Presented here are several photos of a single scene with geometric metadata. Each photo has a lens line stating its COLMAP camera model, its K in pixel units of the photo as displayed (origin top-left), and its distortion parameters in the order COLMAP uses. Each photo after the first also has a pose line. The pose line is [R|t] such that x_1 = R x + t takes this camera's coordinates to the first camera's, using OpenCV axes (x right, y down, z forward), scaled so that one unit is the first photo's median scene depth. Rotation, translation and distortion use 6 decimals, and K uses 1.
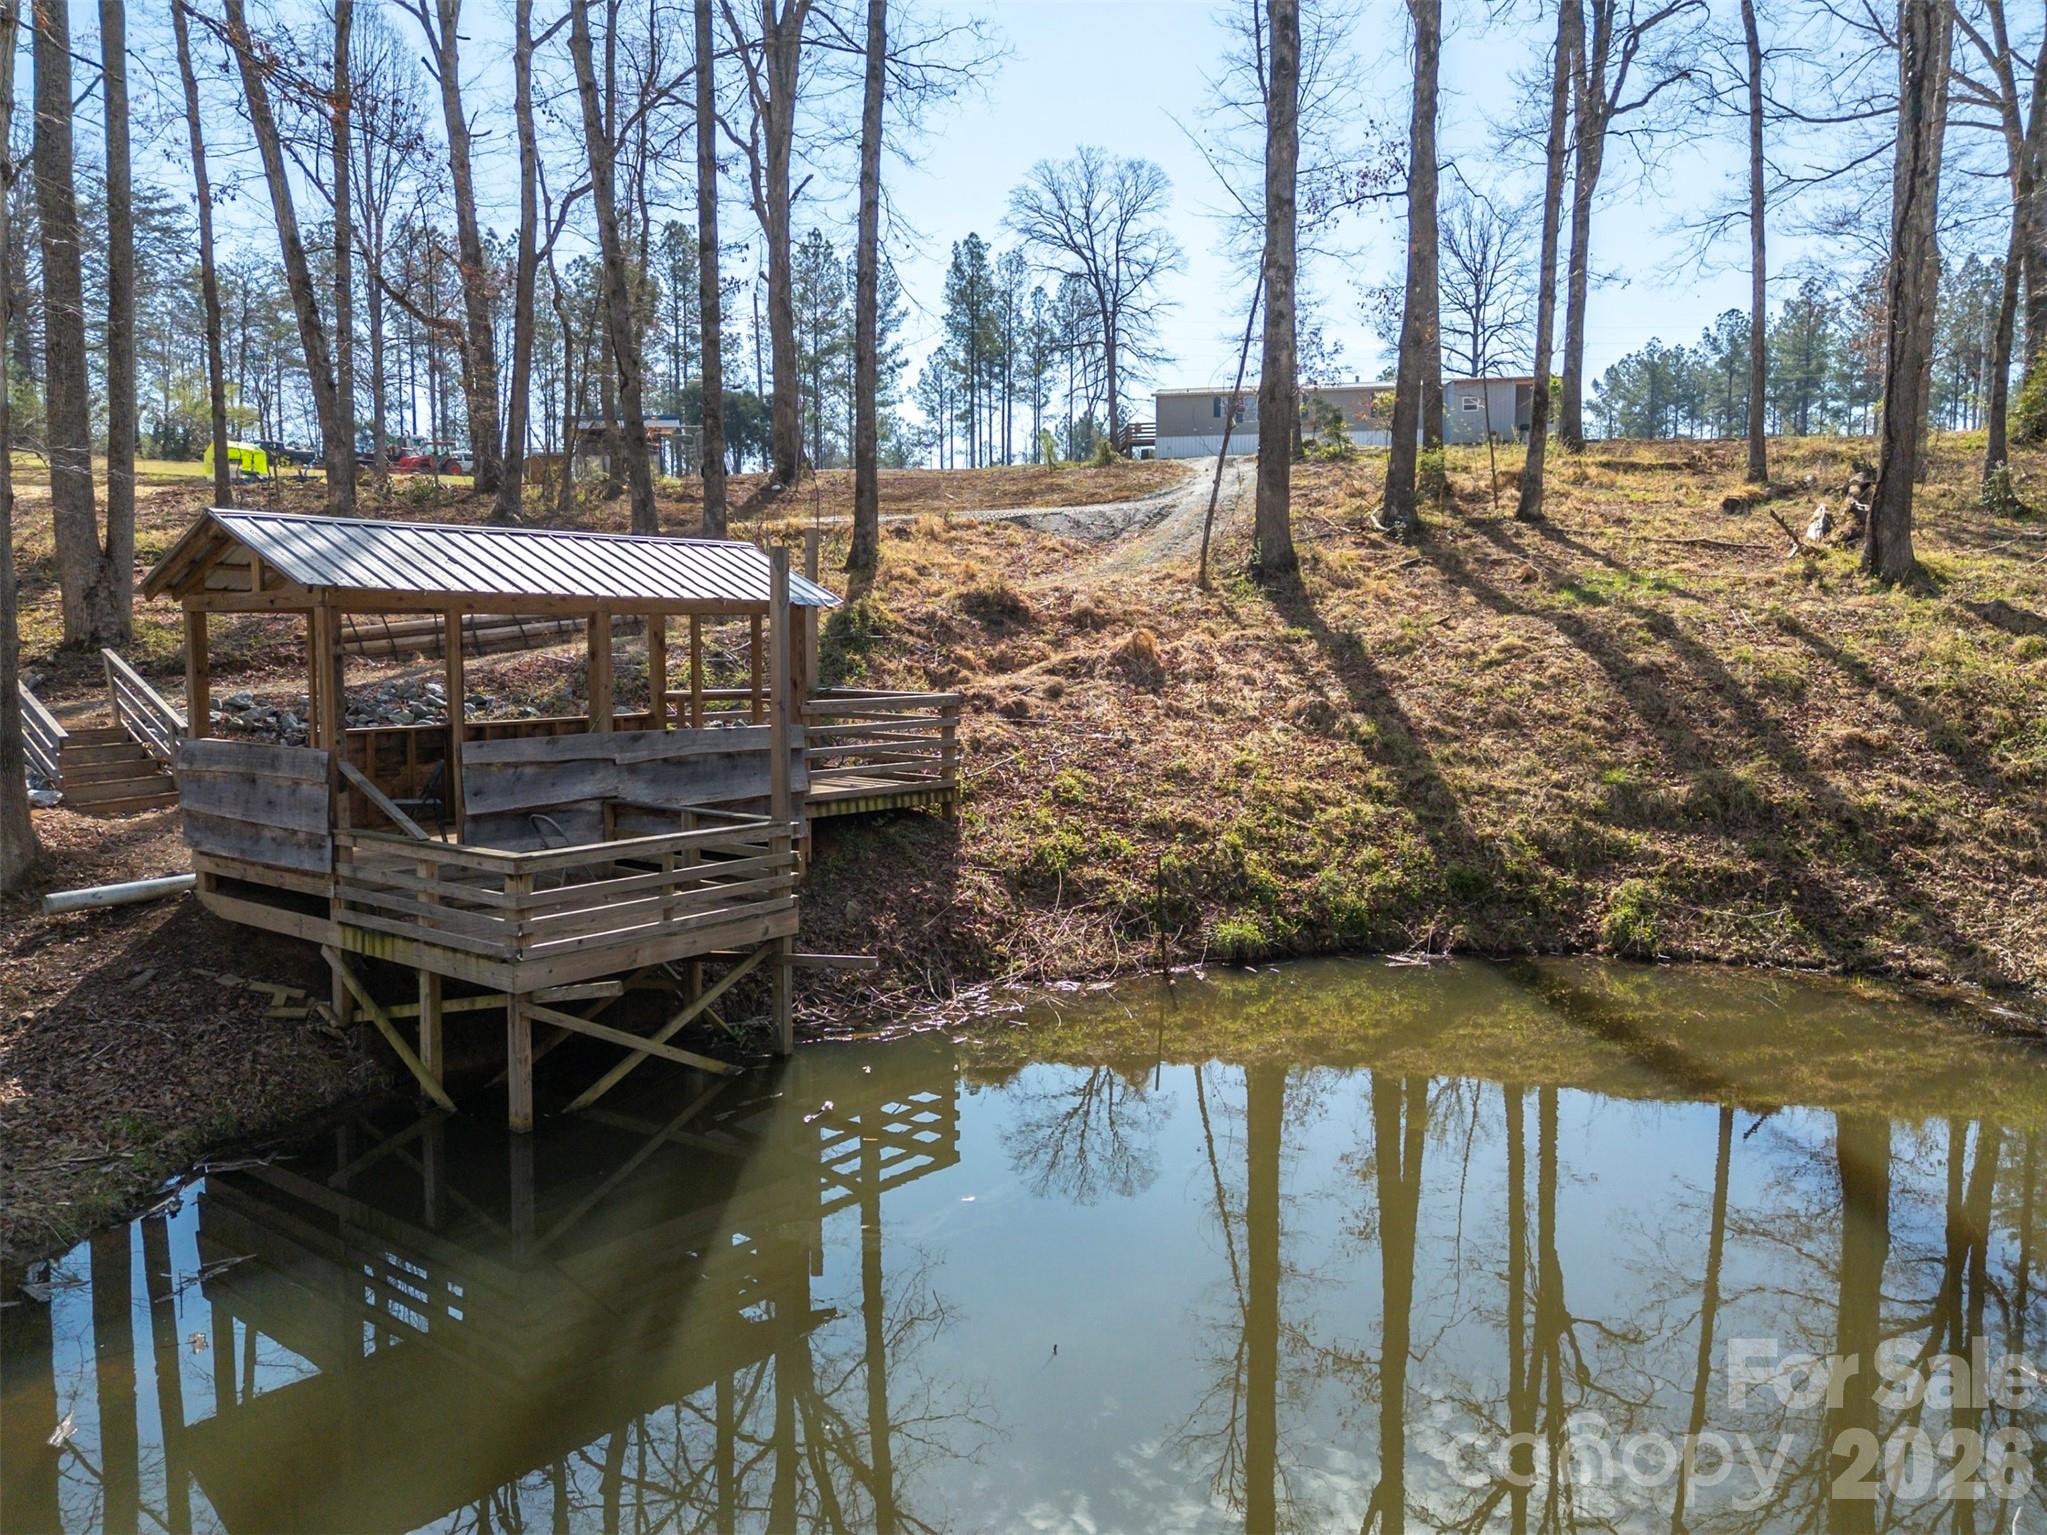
lens RADIAL K [[1456.5, 0, 1020.7], [0, 1456.5, 769.9], [0, 0, 1]] dist [0.075277, -0.066149]
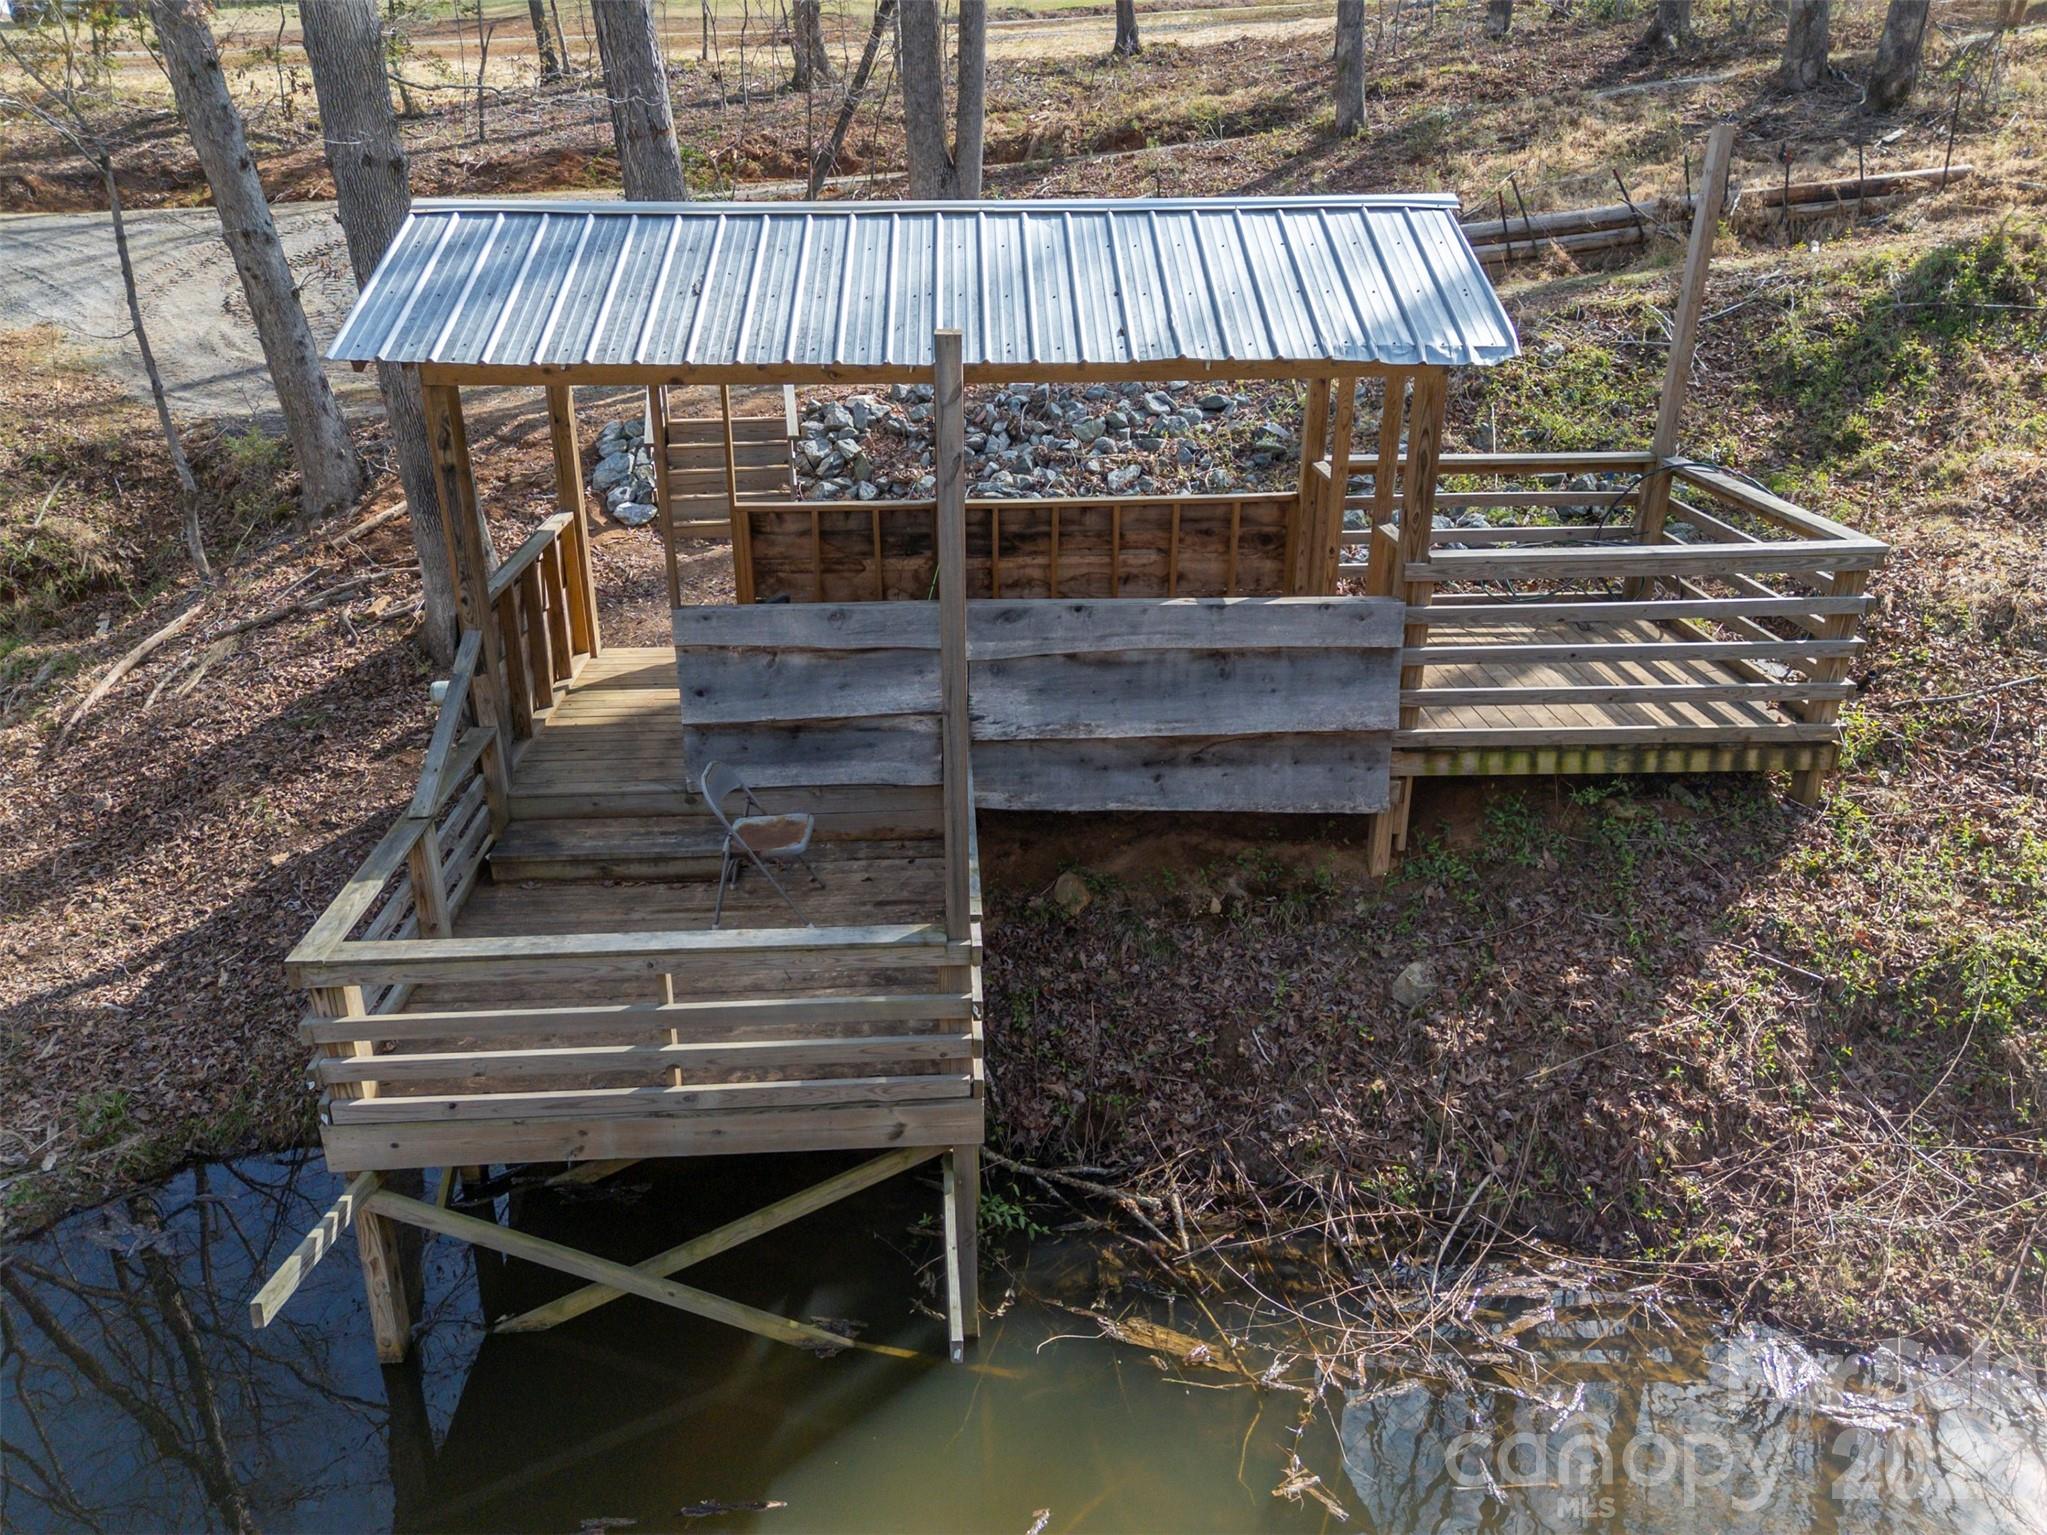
lens RADIAL K [[1456.5, 0, 1020.7], [0, 1456.5, 769.9], [0, 0, 1]] dist [0.075277, -0.066149]
pose [[0.665009, 0.280970, -0.691967, 0.134925], [-0.060596, 0.943777, 0.324980, -0.140410], [0.744373, -0.174185, 0.644646, 0.602991]]
